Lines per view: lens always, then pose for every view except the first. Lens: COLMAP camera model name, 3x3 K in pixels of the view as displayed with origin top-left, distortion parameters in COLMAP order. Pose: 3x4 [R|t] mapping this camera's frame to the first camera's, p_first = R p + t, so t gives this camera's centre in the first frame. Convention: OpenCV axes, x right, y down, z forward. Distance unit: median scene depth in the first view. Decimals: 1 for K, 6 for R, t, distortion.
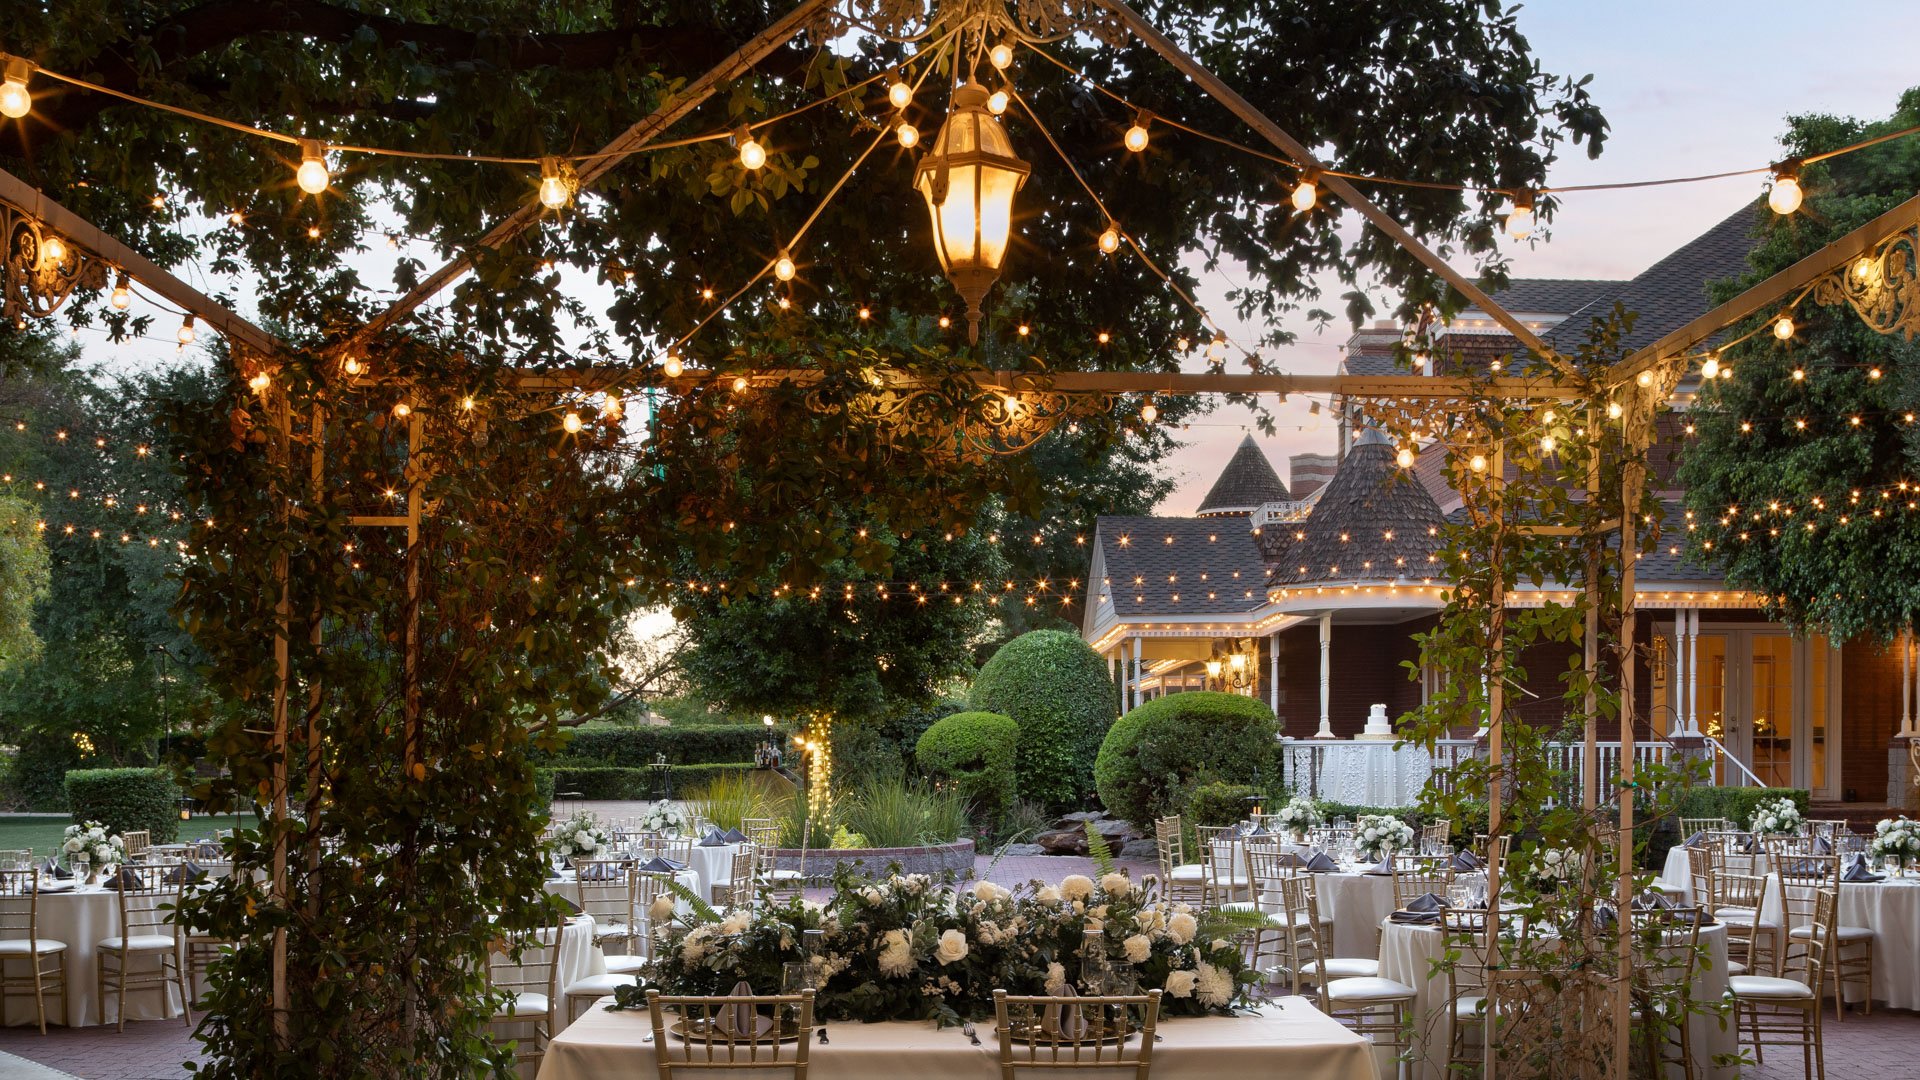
lens RADIAL K [[1910.4, 0, 960.0], [0, 1910.4, 540.0], [0, 0, 1]] dist [-0.000992, 0.004534]
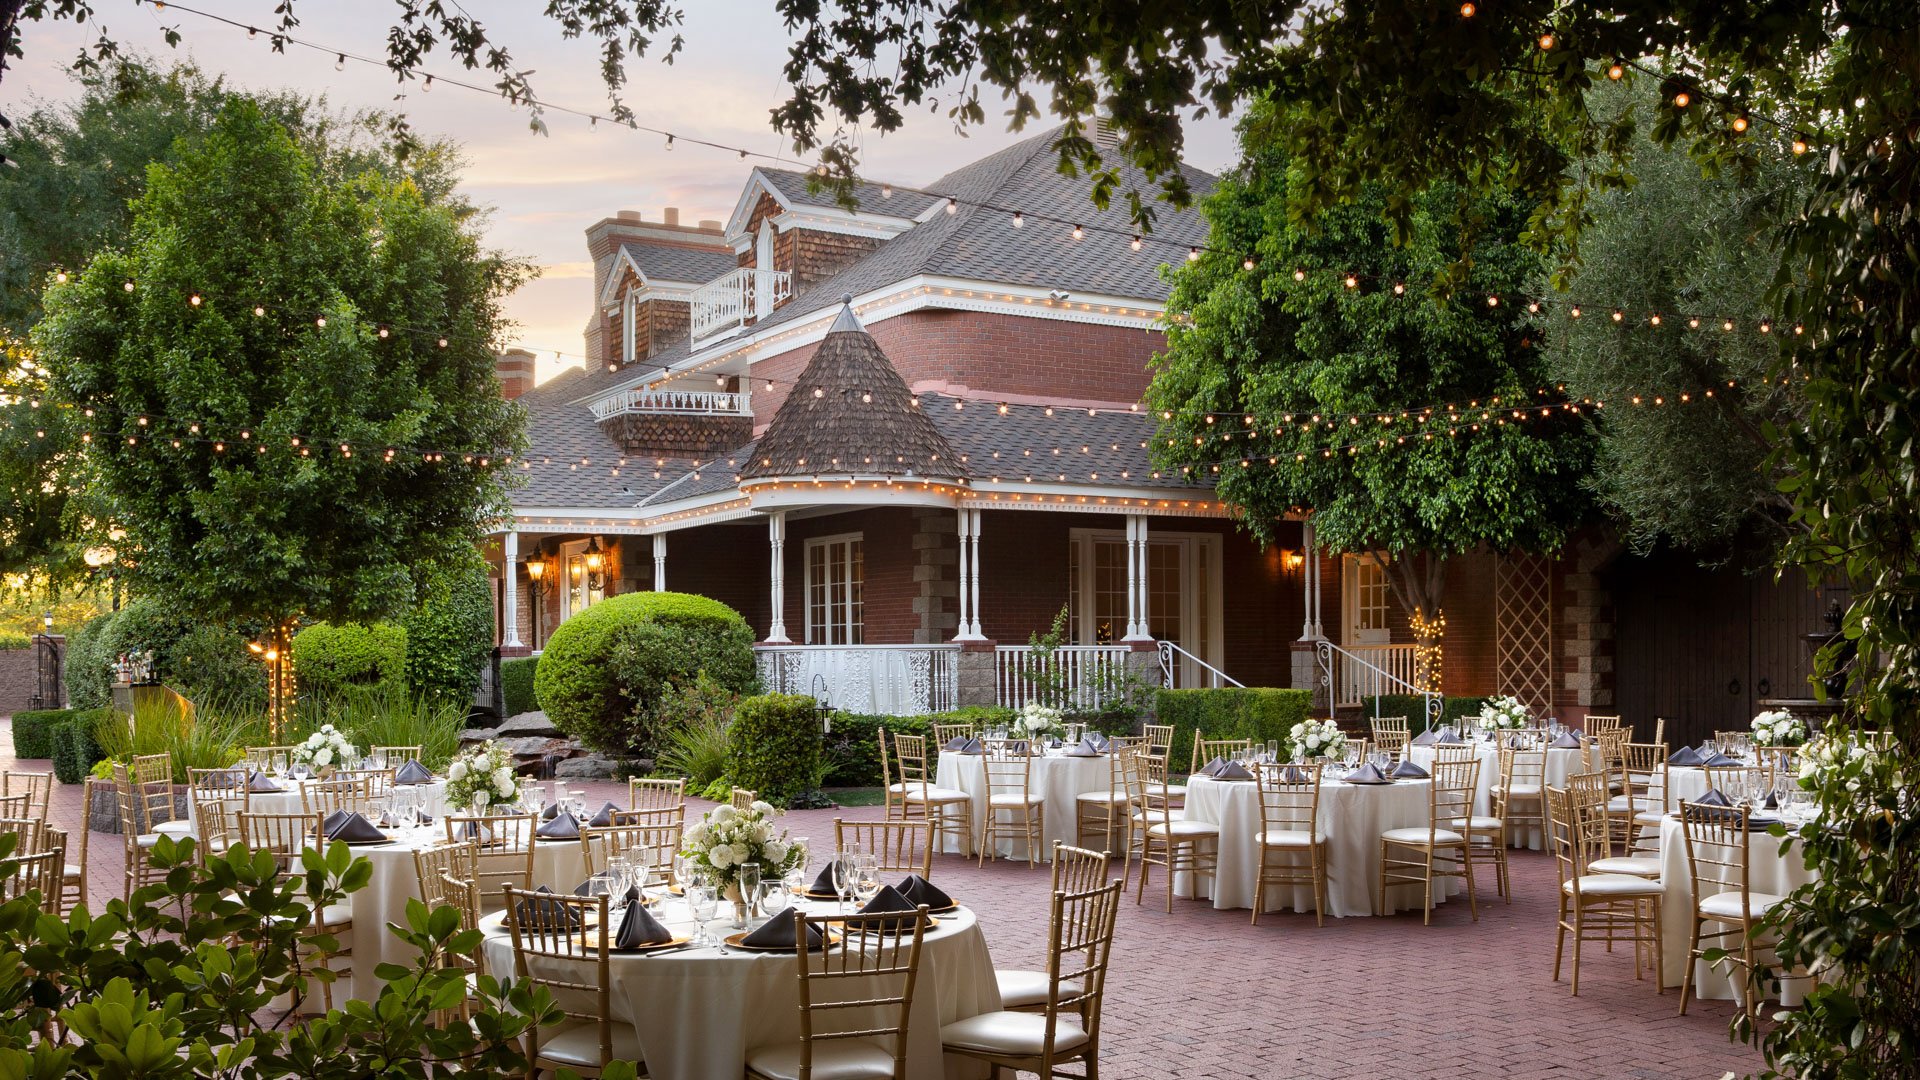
lens RADIAL K [[1910.4, 0, 960.0], [0, 1910.4, 540.0], [0, 0, 1]] dist [-0.000992, 0.004534]
pose [[0.871932, 0.022543, 0.489107, -0.191891], [-0.045429, 0.998355, 0.034972, 0.016799], [-0.487514, -0.052713, 0.871522, 0.147776]]
